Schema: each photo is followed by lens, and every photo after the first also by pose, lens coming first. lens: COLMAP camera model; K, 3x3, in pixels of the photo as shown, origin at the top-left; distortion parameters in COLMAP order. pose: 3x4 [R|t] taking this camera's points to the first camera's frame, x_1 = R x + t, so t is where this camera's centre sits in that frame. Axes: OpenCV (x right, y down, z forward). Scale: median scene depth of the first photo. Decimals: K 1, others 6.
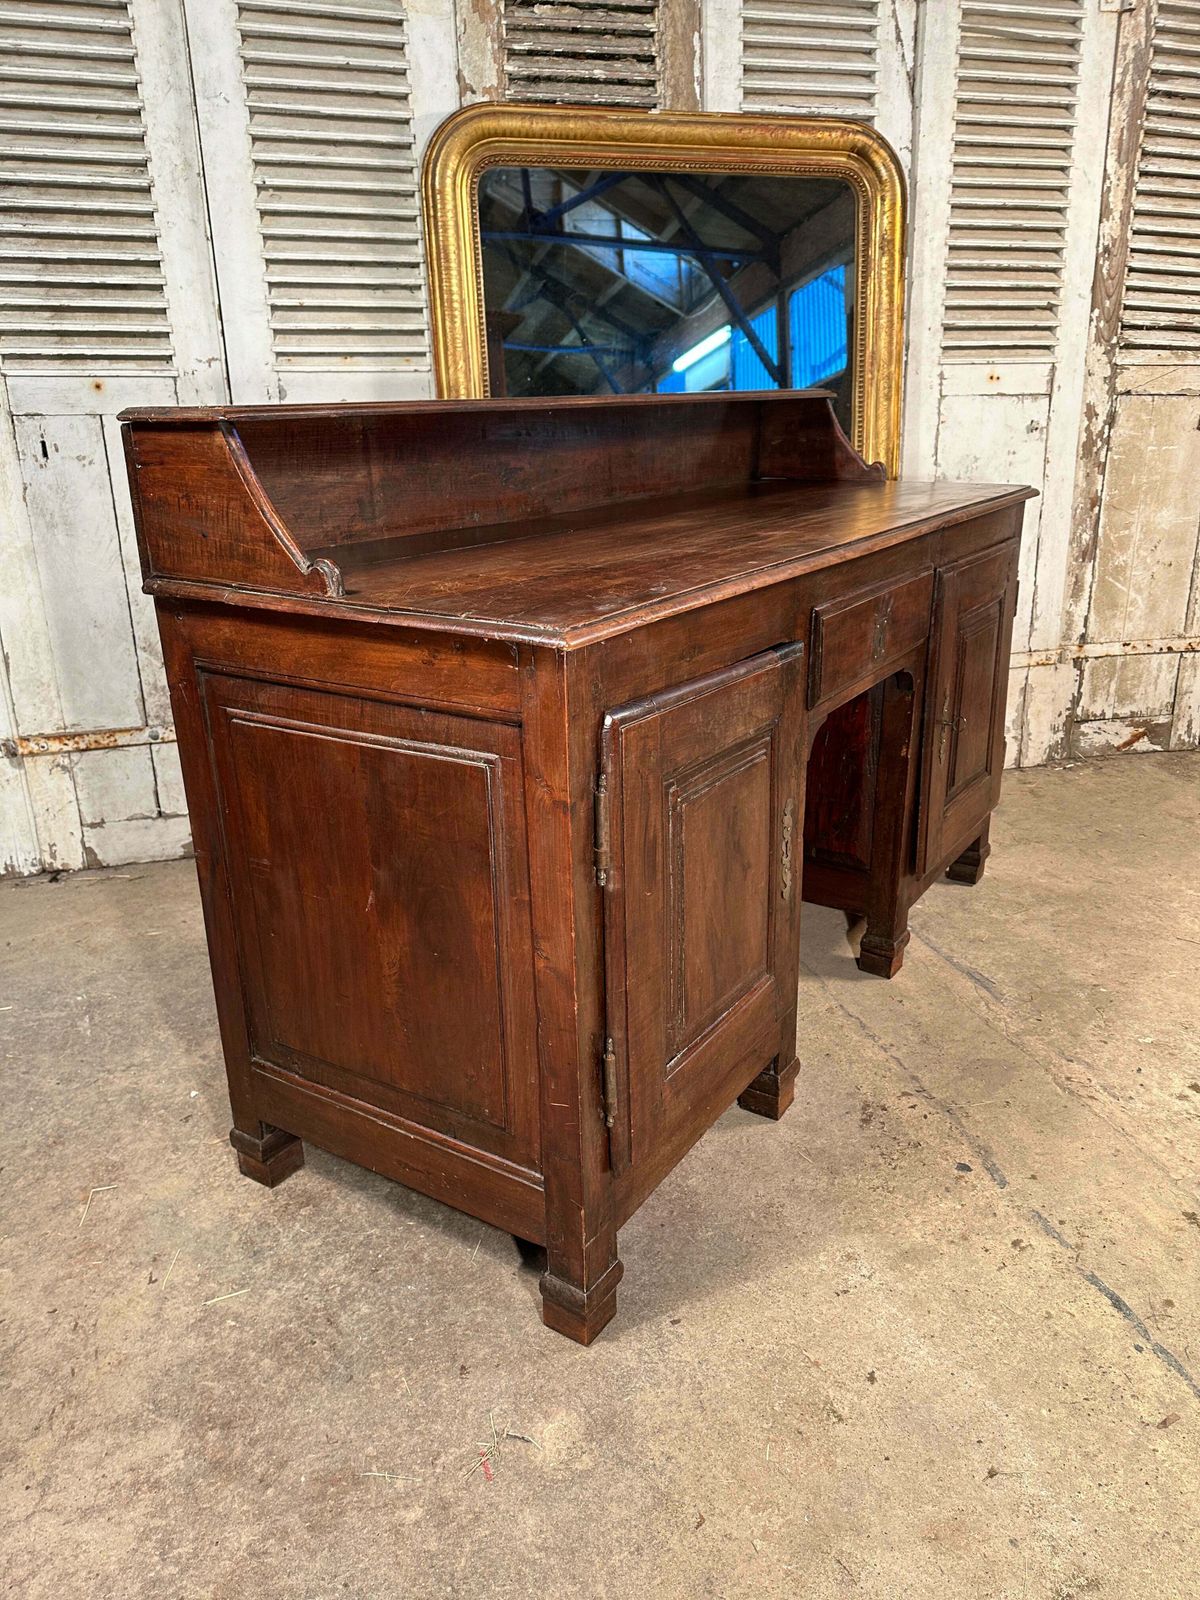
lens RADIAL K [[1140.2, 0, 610.9], [0, 1140.2, 809.9], [0, 0, 1]] dist [0.020777, -0.030703]
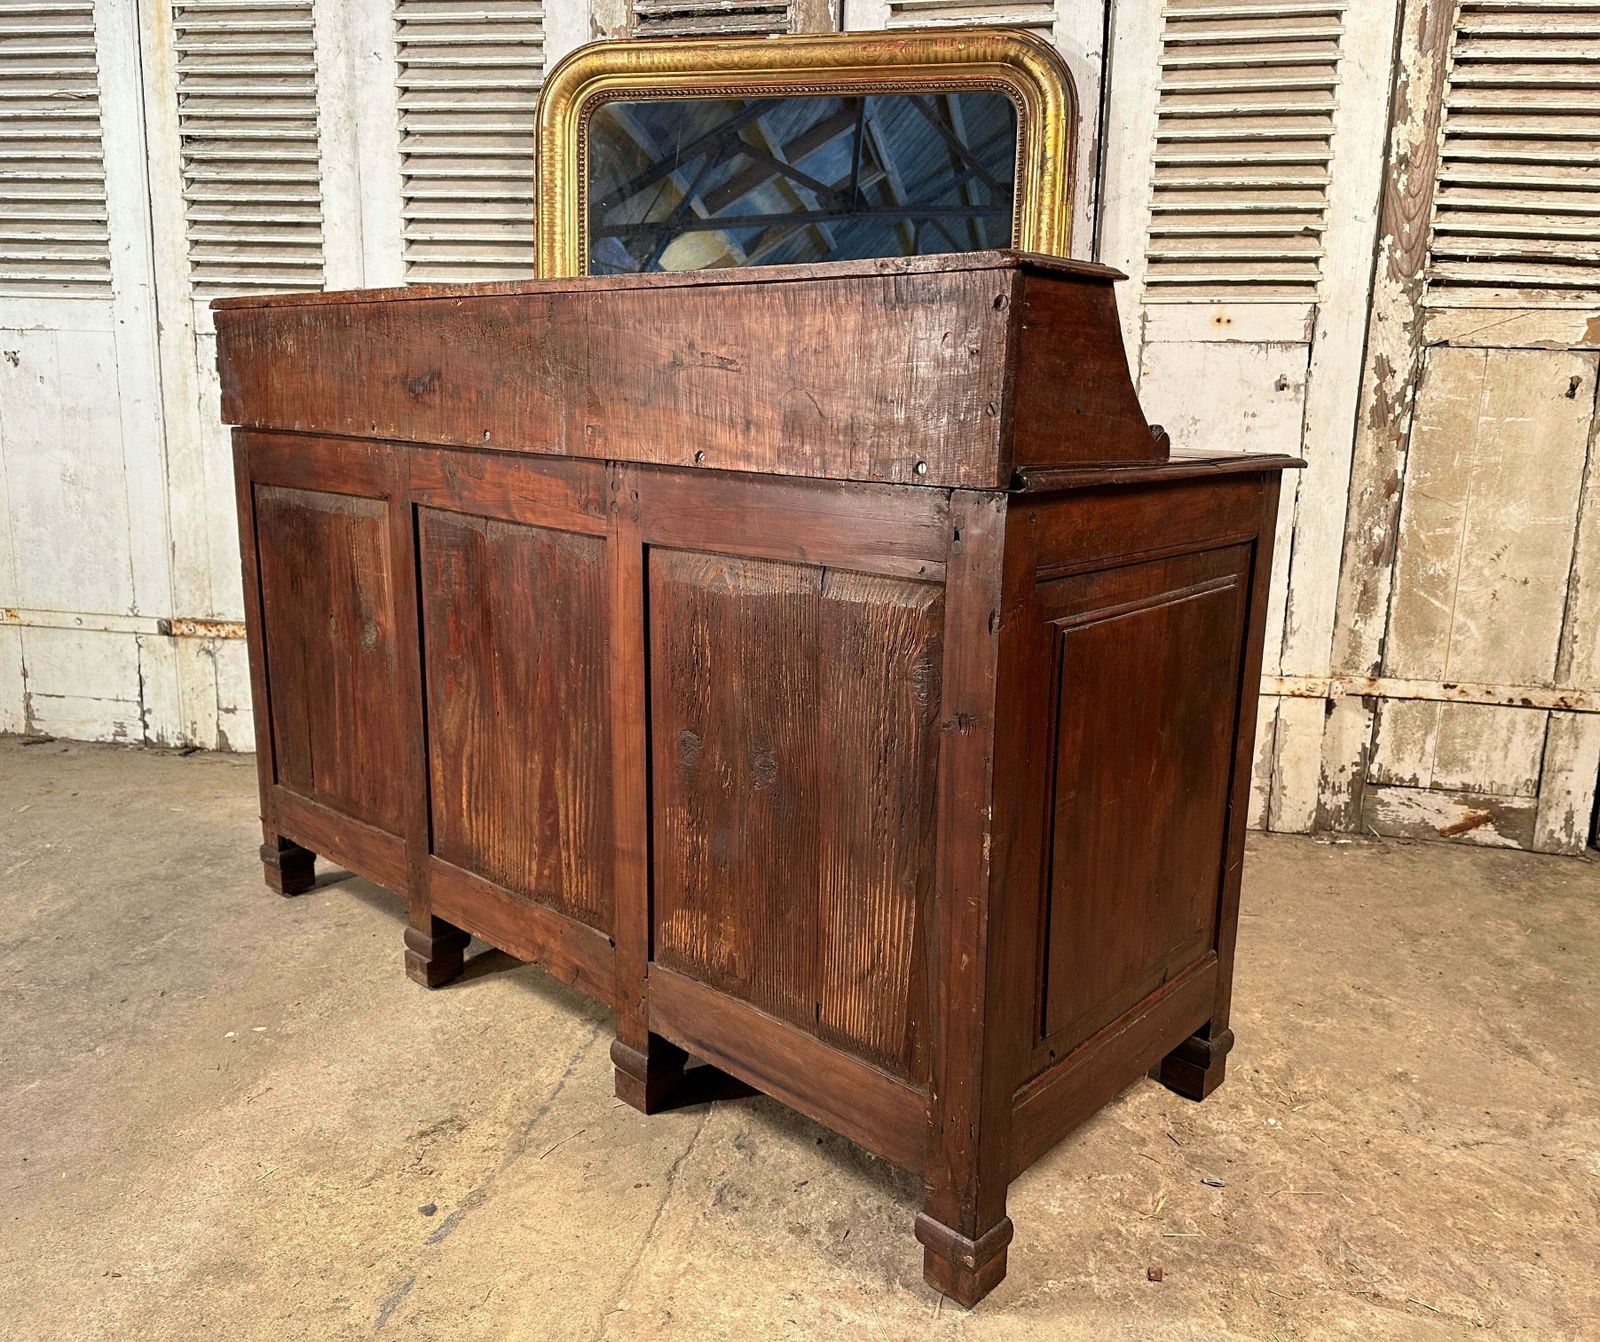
lens RADIAL K [[1274.7, 0, 823.6], [0, 1274.7, 660.0], [0, 0, 1]] dist [0.030120, -0.044696]
pose [[0.894238, 0.121327, -0.430833, 0.588624], [-0.179871, 0.978827, -0.097694, -0.016814], [0.409859, 0.164856, 0.897128, 0.162646]]
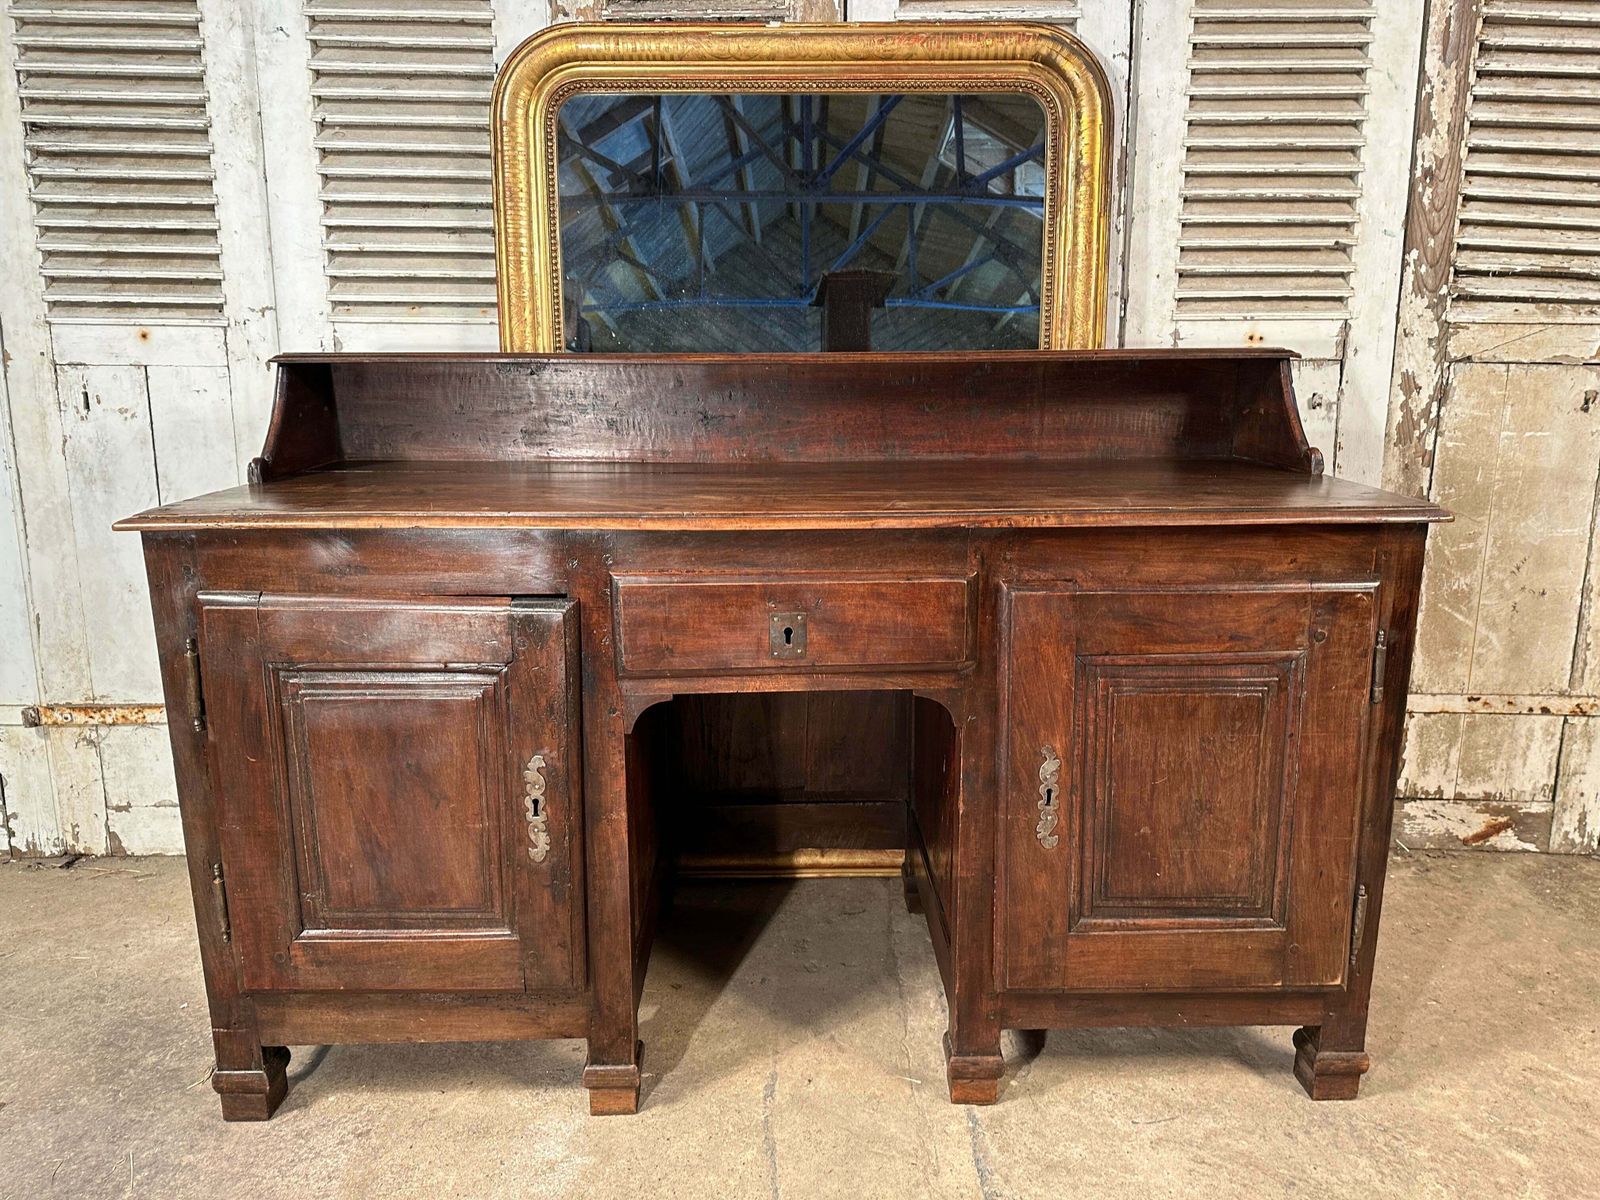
lens RADIAL K [[1140.2, 0, 805.6], [0, 1140.2, 602.3], [0, 0, 1]] dist [0.020777, -0.030703]
pose [[0.963705, 0.070648, -0.257451, 0.303123], [-0.103096, 0.988026, -0.114788, -0.105242], [0.246259, 0.137164, 0.959449, 0.270737]]
